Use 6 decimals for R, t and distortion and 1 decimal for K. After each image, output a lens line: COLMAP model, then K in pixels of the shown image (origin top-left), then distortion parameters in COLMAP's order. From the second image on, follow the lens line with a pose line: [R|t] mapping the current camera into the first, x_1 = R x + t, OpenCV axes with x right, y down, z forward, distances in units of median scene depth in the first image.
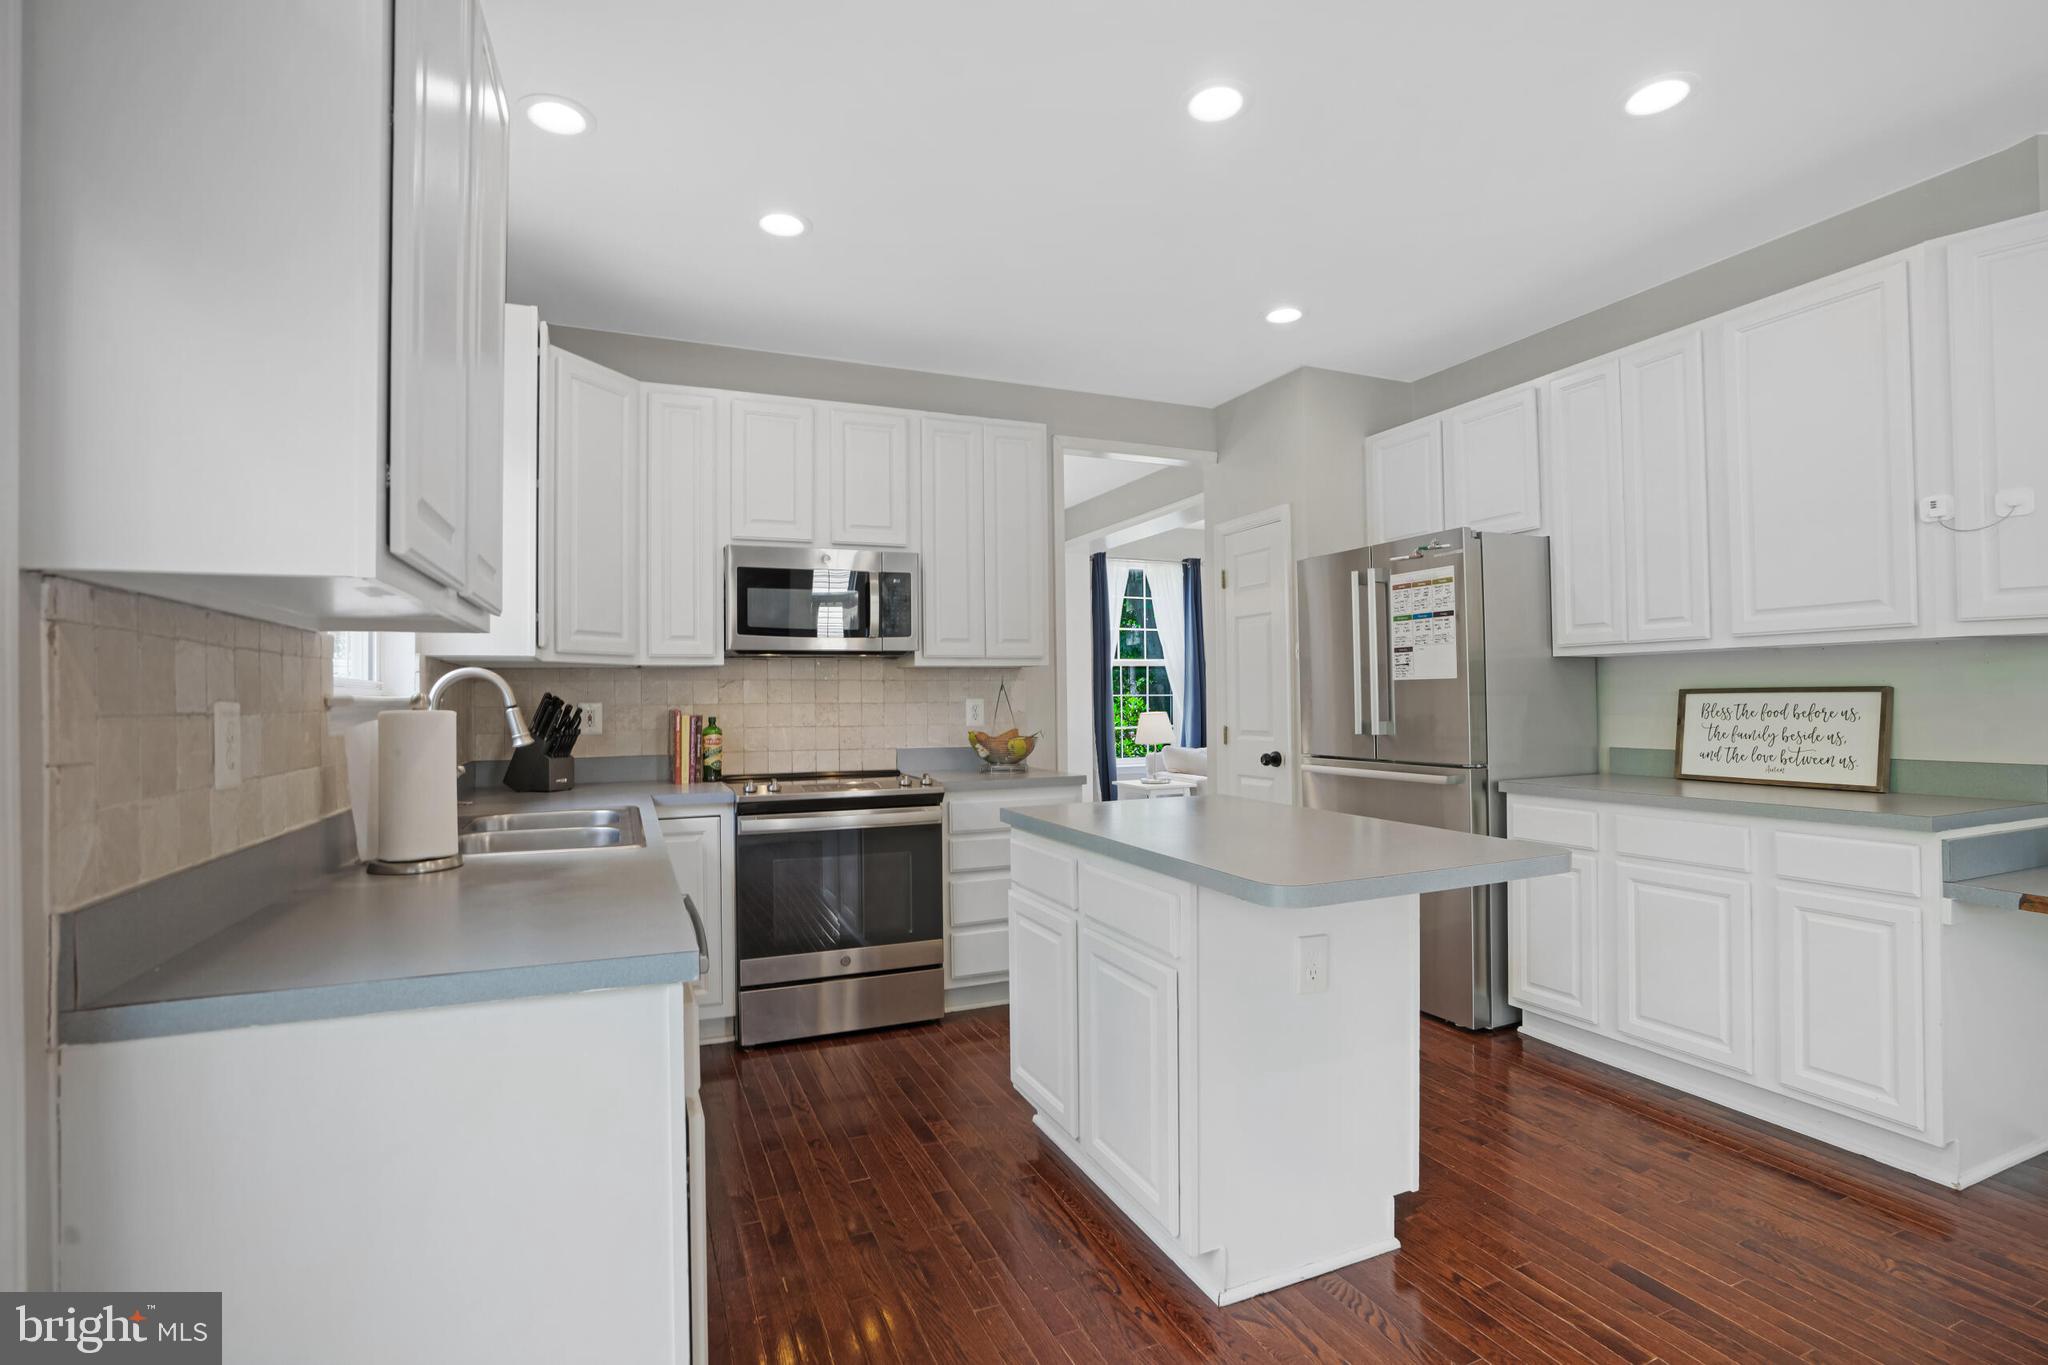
lens RADIAL K [[942.5, 0, 1019.8], [0, 942.5, 686.9], [0, 0, 1]] dist [-0.062990, 0.024142]
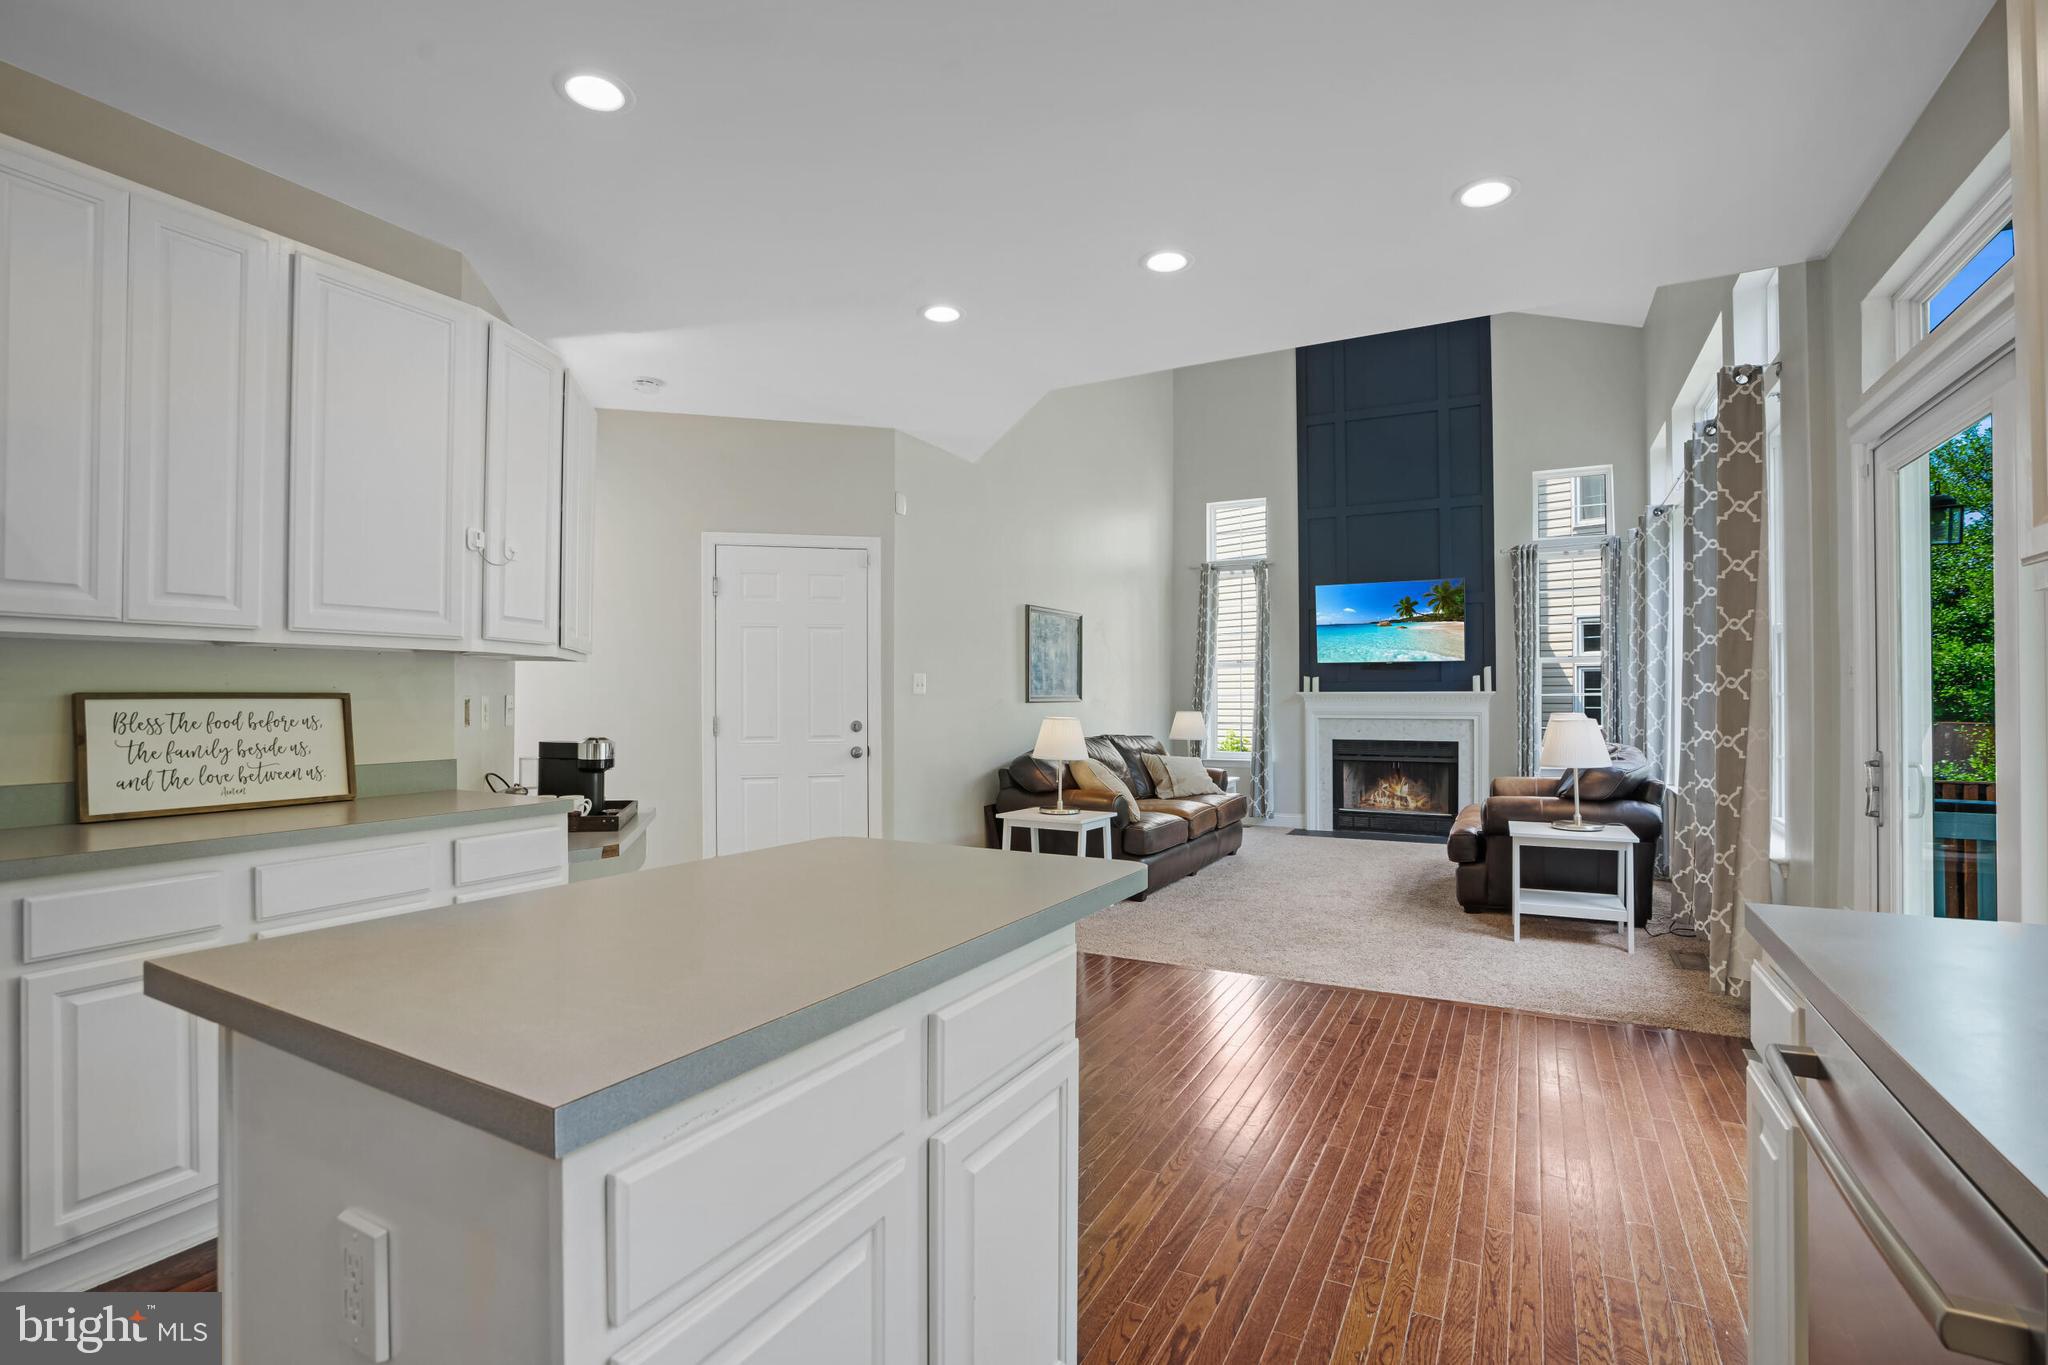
lens RADIAL K [[942.5, 0, 1019.8], [0, 942.5, 686.9], [0, 0, 1]] dist [-0.062990, 0.024142]
pose [[-0.618453, 0.018913, 0.785594, -0.247148], [-0.002865, 0.999649, -0.026322, 0.014144], [-0.785816, -0.018530, -0.618182, 0.871959]]
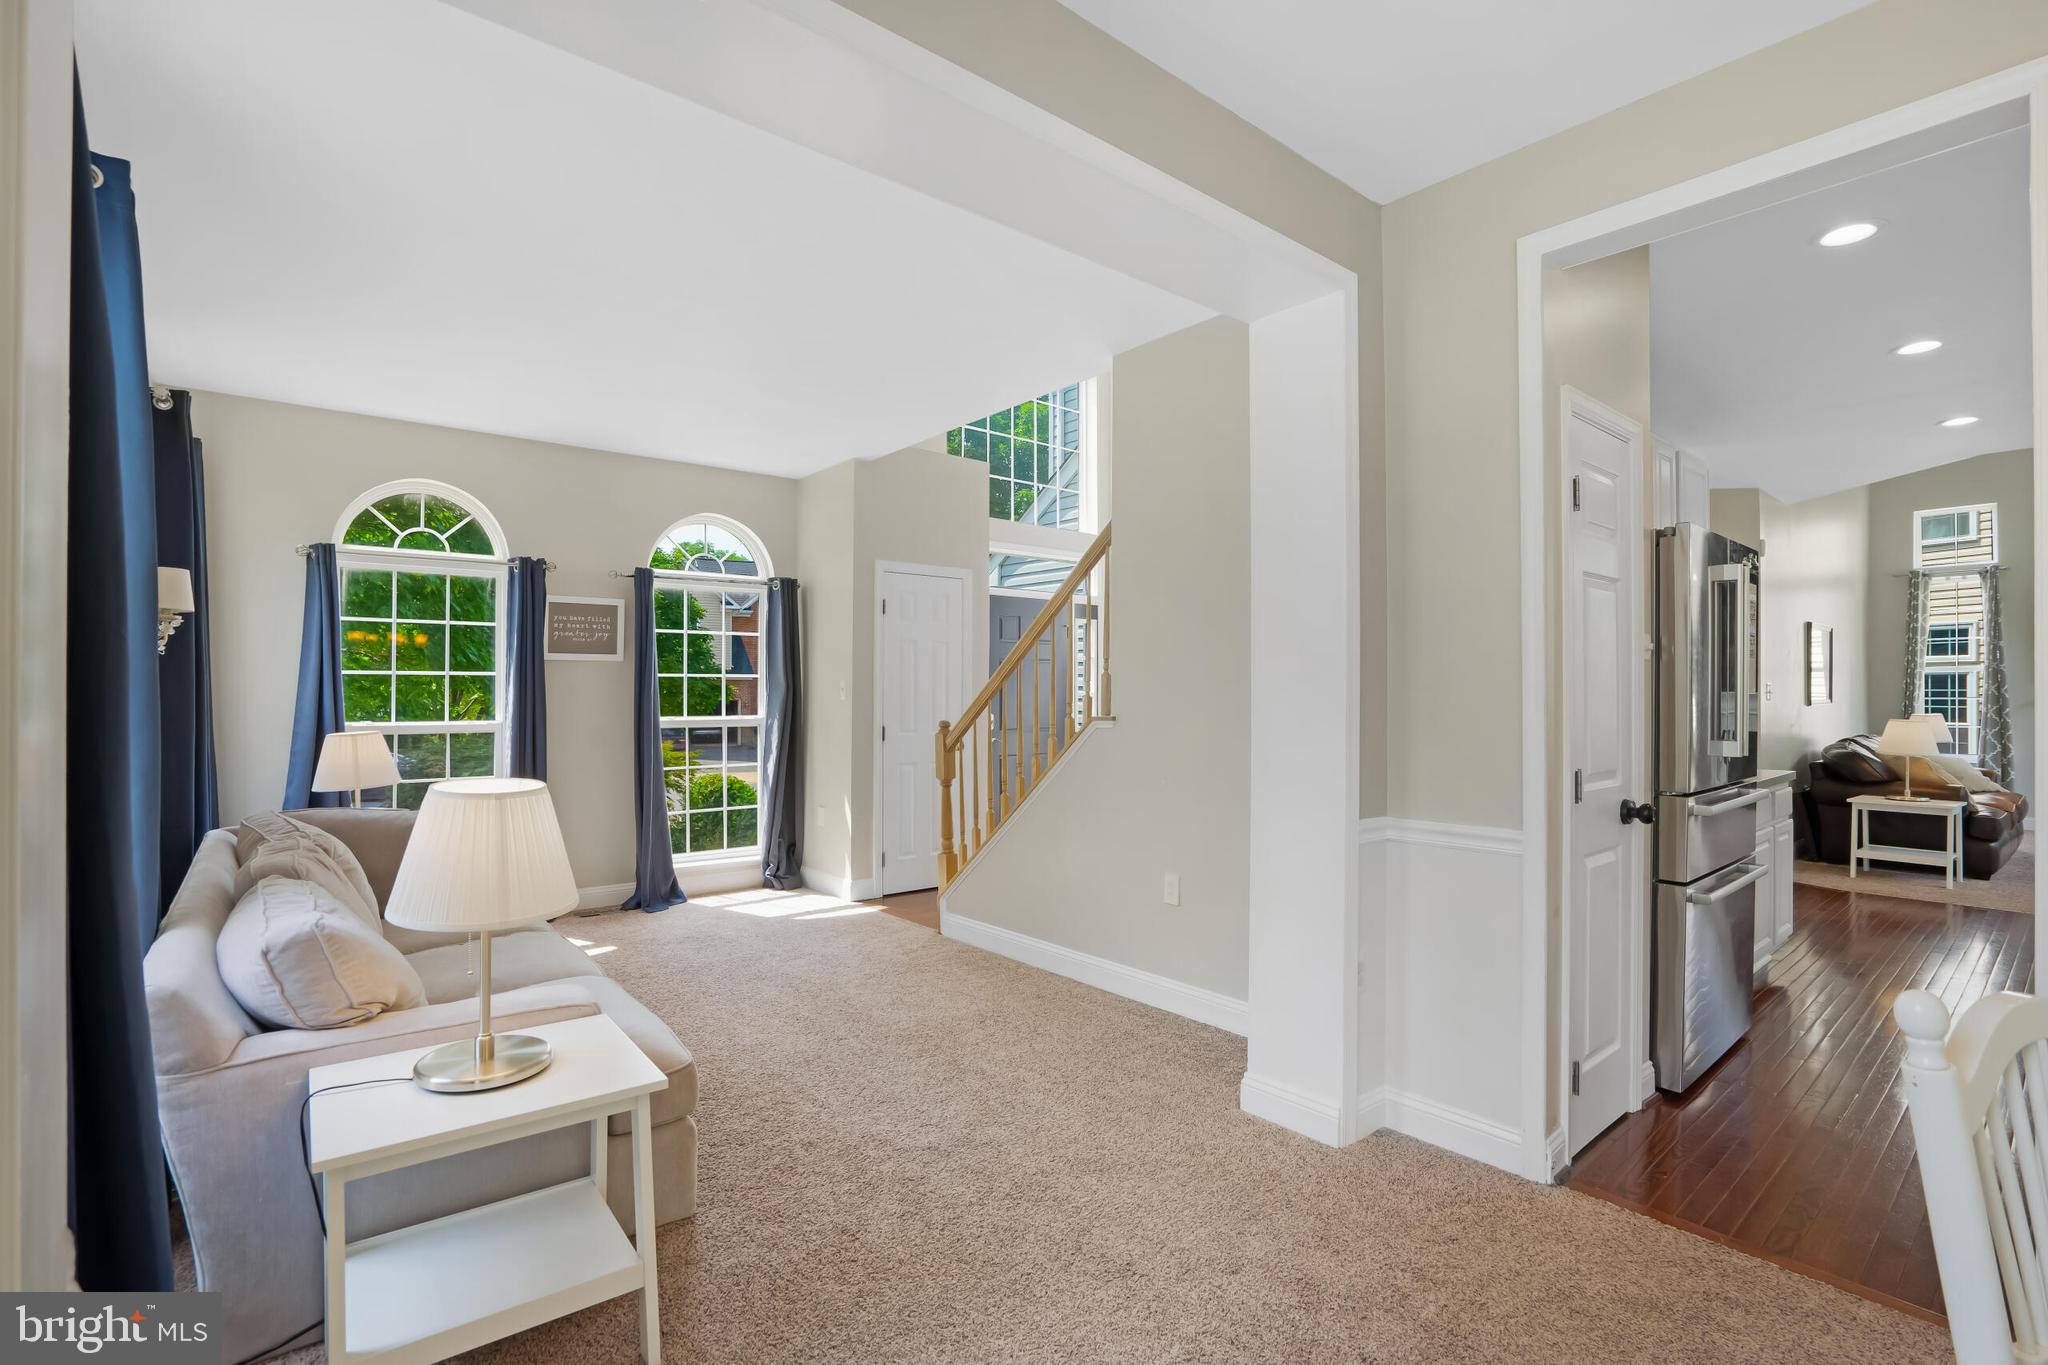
lens RADIAL K [[942.5, 0, 1019.8], [0, 942.5, 686.9], [0, 0, 1]] dist [-0.062990, 0.024142]
pose [[-0.283137, 0.015338, 0.958957, -0.287188], [-0.010188, 0.999768, -0.018999, 0.010094], [-0.959025, -0.015149, -0.282915, 2.178649]]
